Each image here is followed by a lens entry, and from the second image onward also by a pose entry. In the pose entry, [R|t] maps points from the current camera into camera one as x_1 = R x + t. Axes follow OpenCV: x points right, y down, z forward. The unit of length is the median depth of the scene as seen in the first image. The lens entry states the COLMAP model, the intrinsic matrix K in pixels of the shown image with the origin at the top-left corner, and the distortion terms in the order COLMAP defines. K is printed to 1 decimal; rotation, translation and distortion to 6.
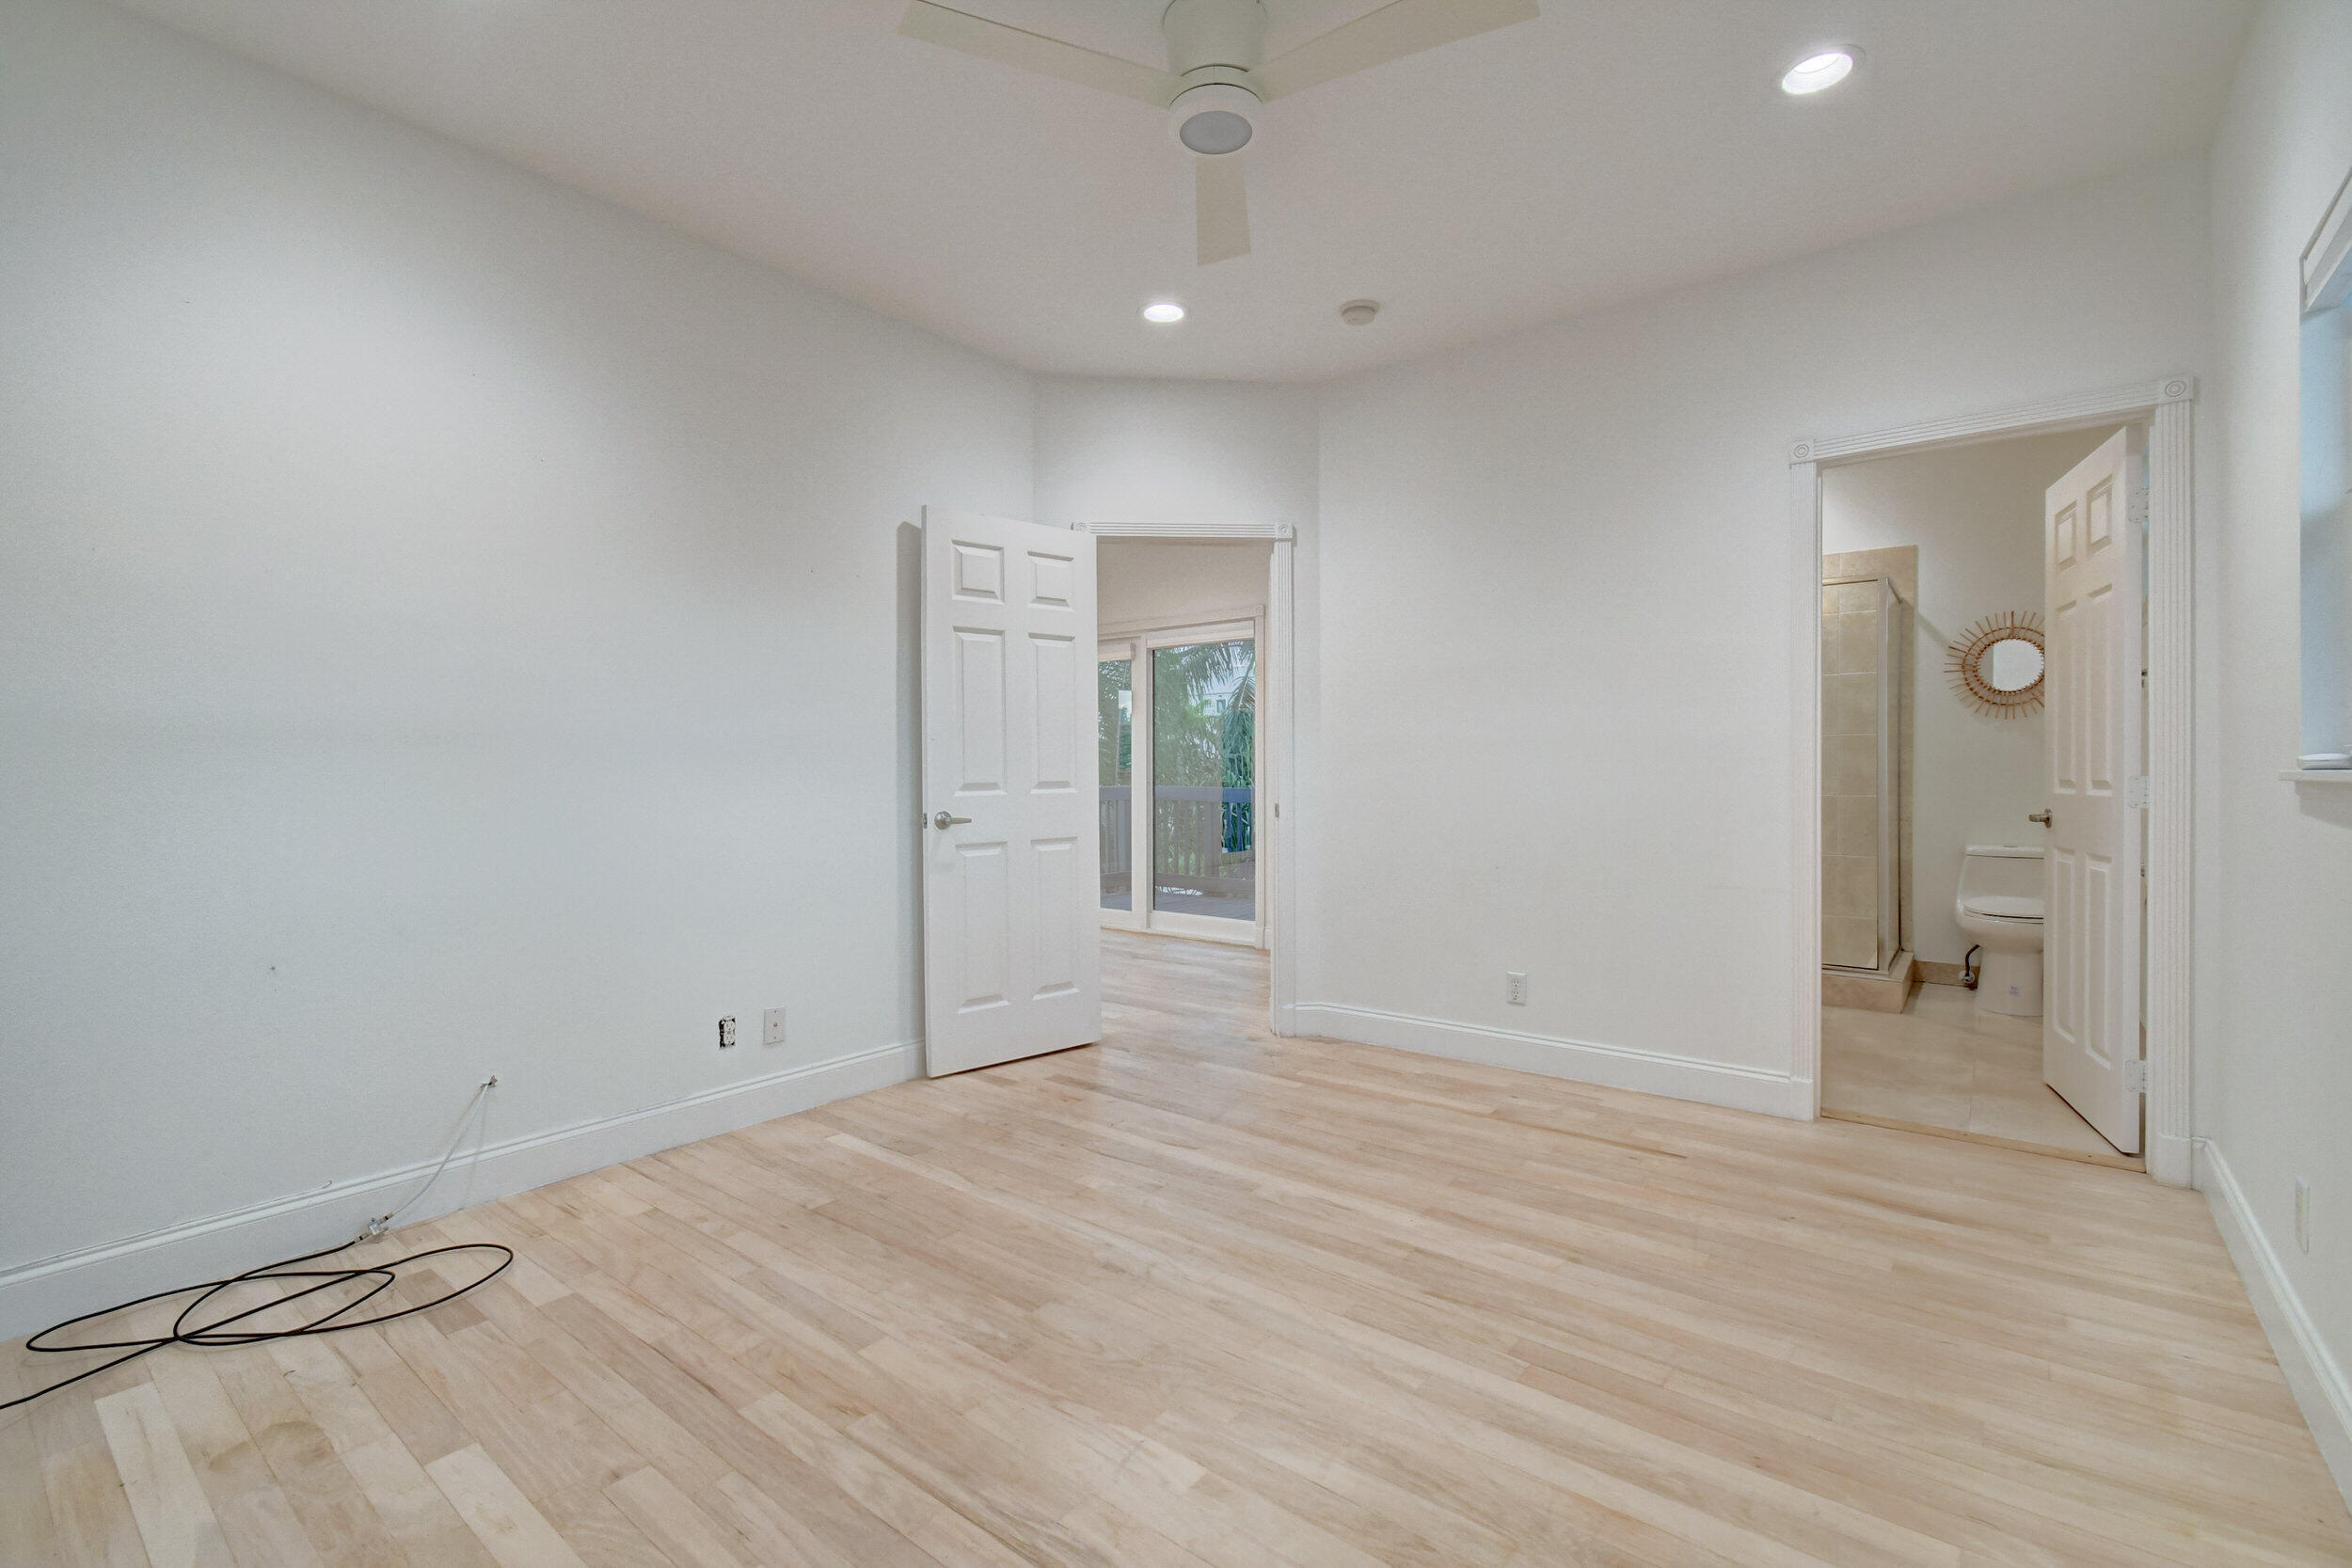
lens RADIAL K [[1036.4, 0, 1168.2], [0, 1036.4, 781.6], [0, 0, 1]] dist [0.002811, -0.001671]
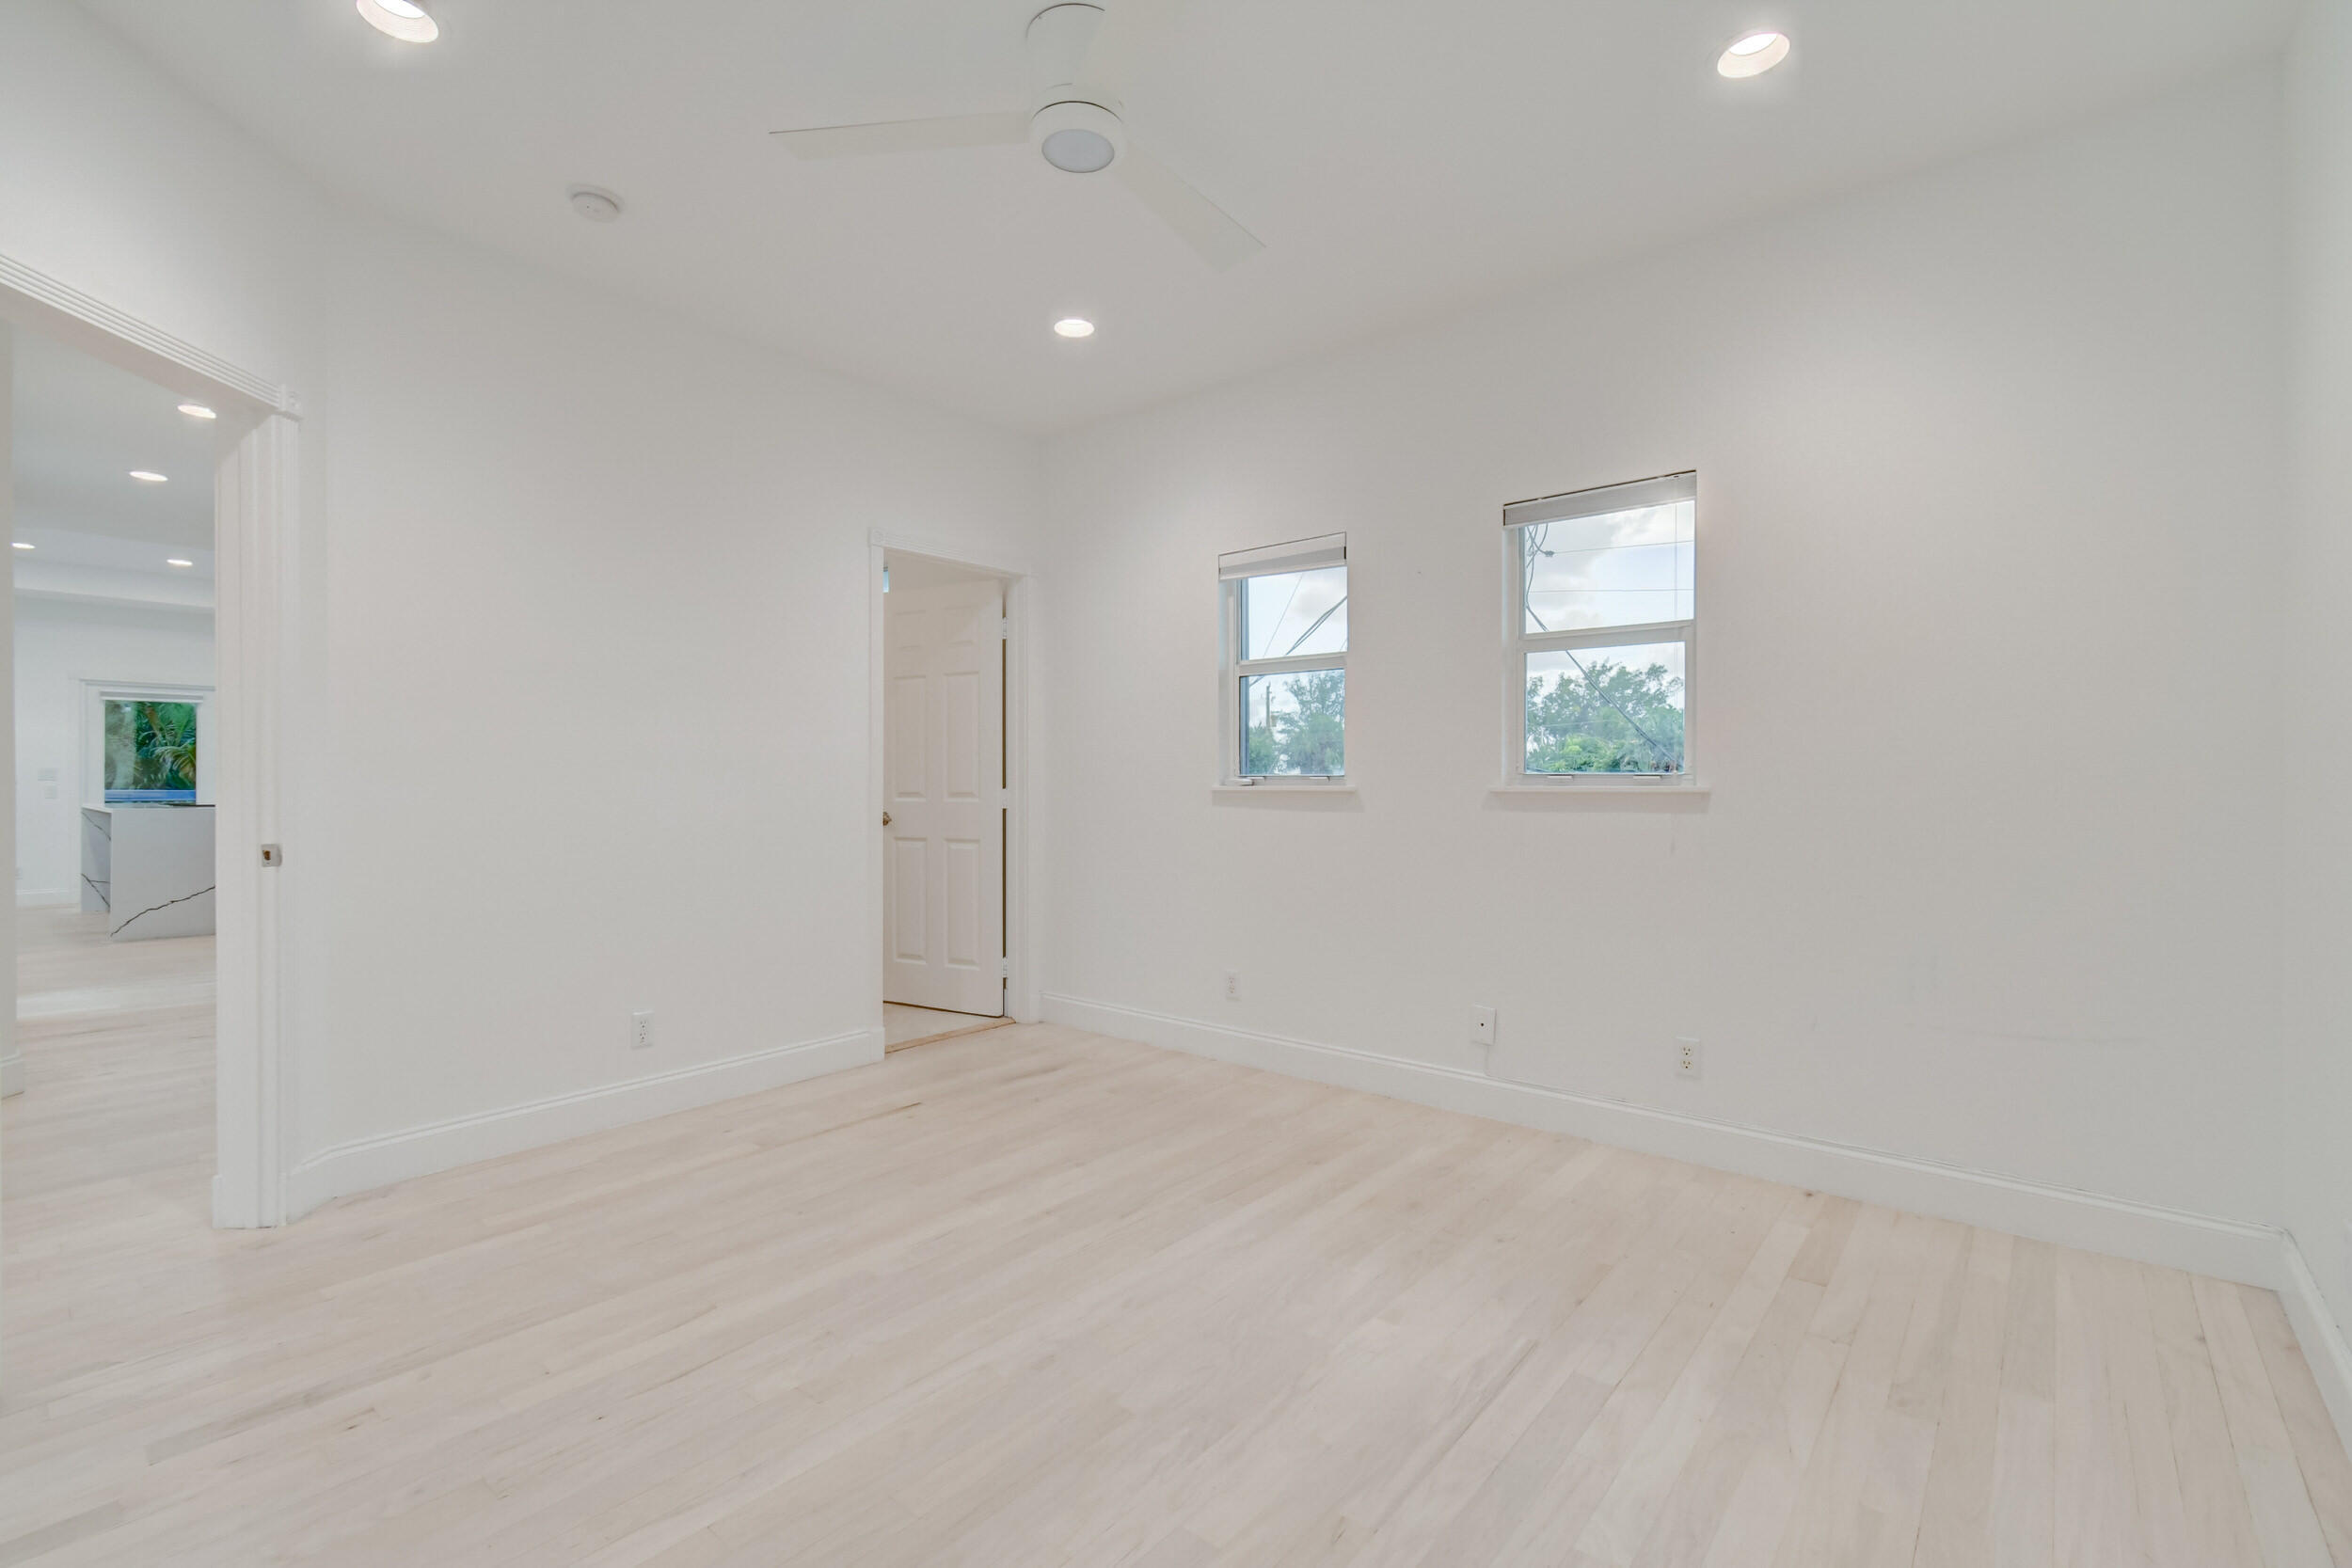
lens RADIAL K [[1036.4, 0, 1158.5], [0, 1036.4, 781.9], [0, 0, 1]] dist [0.002811, -0.001671]
pose [[0.028442, 0.001222, 0.999595, -0.695347], [0.012242, 0.999924, -0.001571, -0.011075], [-0.999520, 0.012282, 0.028425, 0.660473]]
